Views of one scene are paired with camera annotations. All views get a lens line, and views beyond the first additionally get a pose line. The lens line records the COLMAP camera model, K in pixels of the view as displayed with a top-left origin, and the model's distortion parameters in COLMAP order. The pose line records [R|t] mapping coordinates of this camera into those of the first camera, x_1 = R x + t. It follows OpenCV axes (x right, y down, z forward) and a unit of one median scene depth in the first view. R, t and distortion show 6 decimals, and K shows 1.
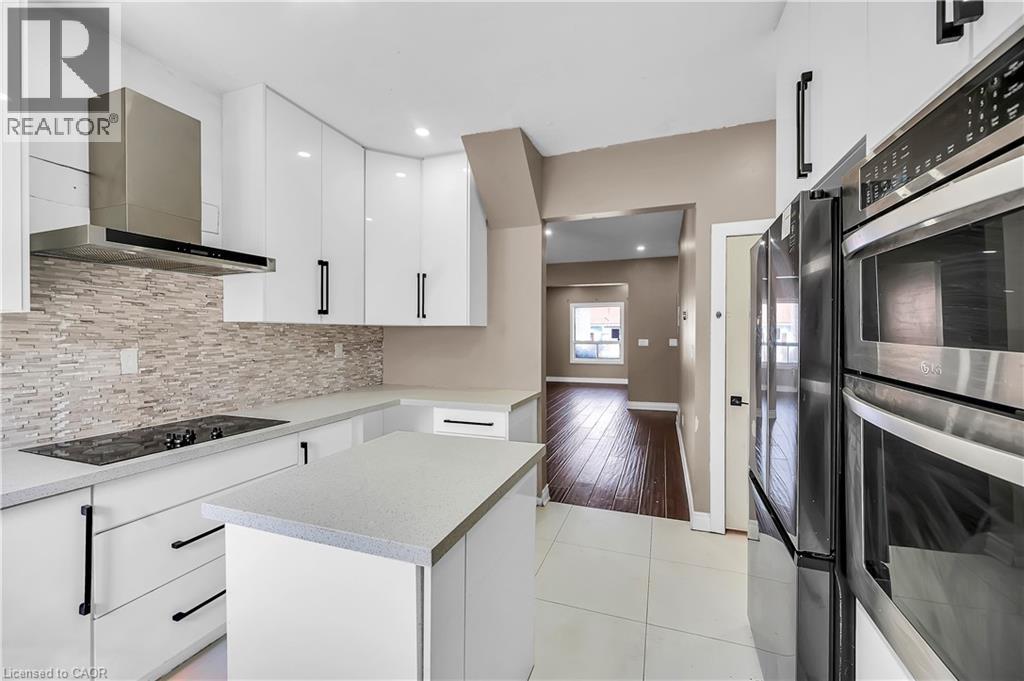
lens RADIAL K [[407.9, 0, 513.0], [0, 407.9, 337.0], [0, 0, 1]] dist [-0.003277, 0.000110]
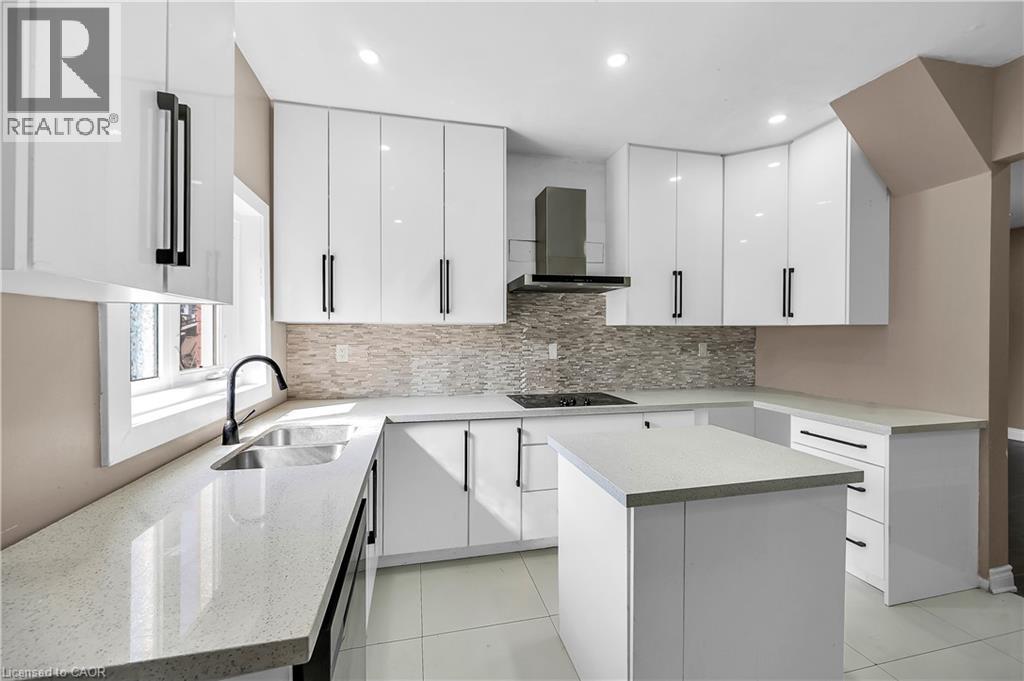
lens RADIAL K [[407.9, 0, 513.0], [0, 407.9, 337.0], [0, 0, 1]] dist [-0.003277, 0.000110]
pose [[0.553068, 0.005672, -0.833117, 0.269604], [-0.005179, 0.999981, 0.003370, -0.002284], [0.833120, 0.002451, 0.553087, -0.027257]]
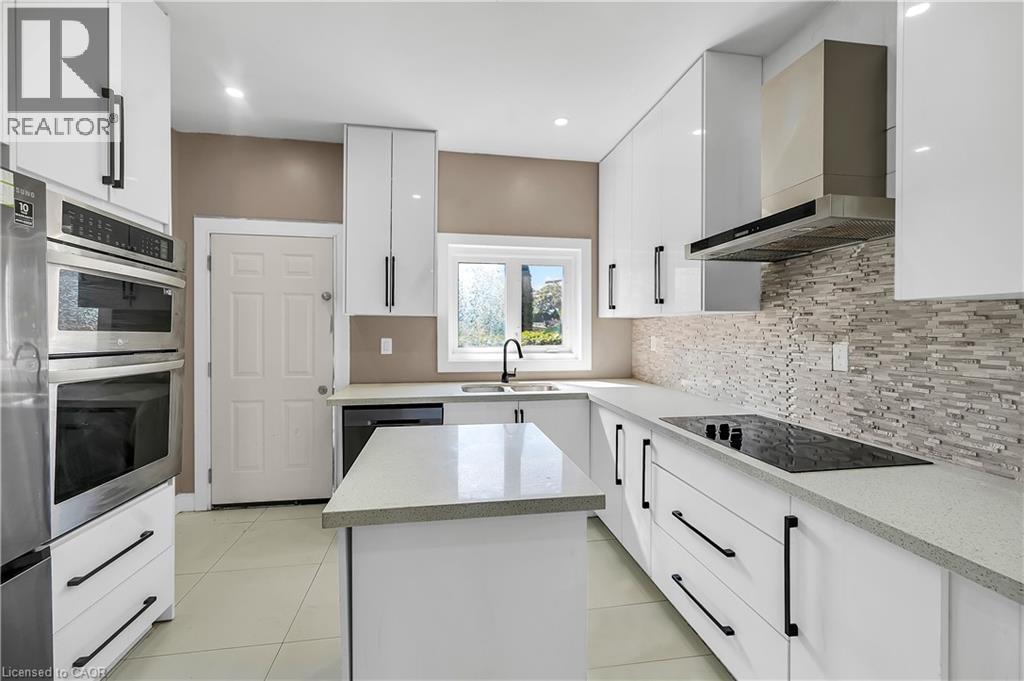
lens RADIAL K [[413.3, 0, 500.1], [0, 413.3, 334.0], [0, 0, 1]] dist [-0.000998, 0.000020]
pose [[-0.877086, 0.006562, -0.480288, 0.100938], [-0.001744, 0.999857, 0.016846, -0.002155], [0.480330, 0.015613, -0.876949, 1.186759]]
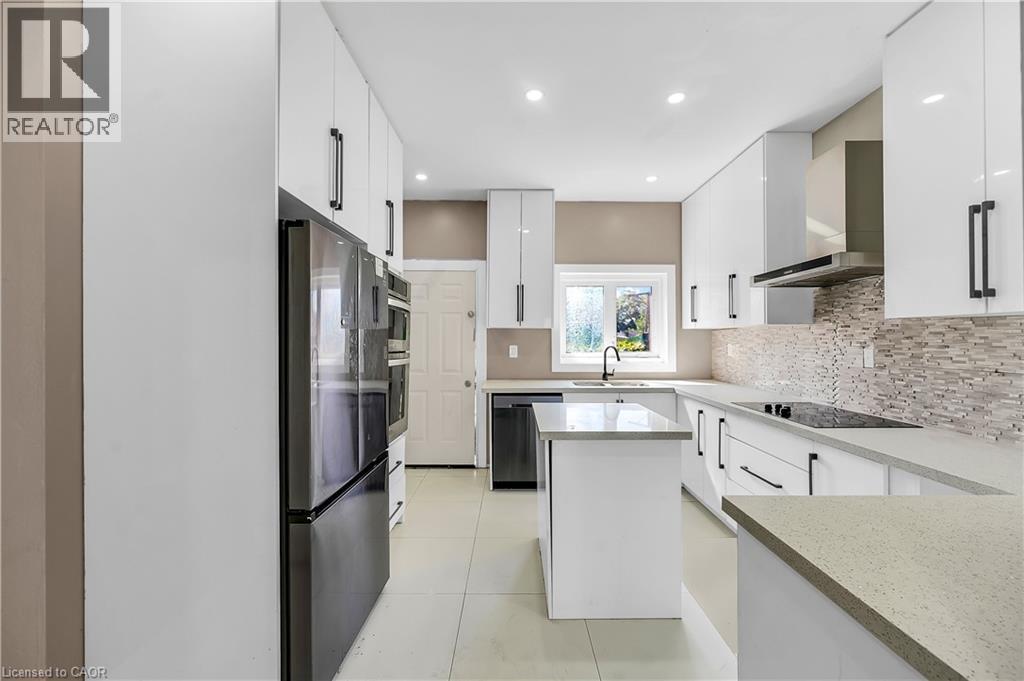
lens RADIAL K [[407.9, 0, 513.0], [0, 407.9, 337.0], [0, 0, 1]] dist [-0.003277, 0.000110]
pose [[-0.939030, 0.000205, -0.343836, 0.386619], [0.000290, 1.000000, -0.000197, -0.000693], [0.343836, -0.000285, -0.939030, 1.475095]]
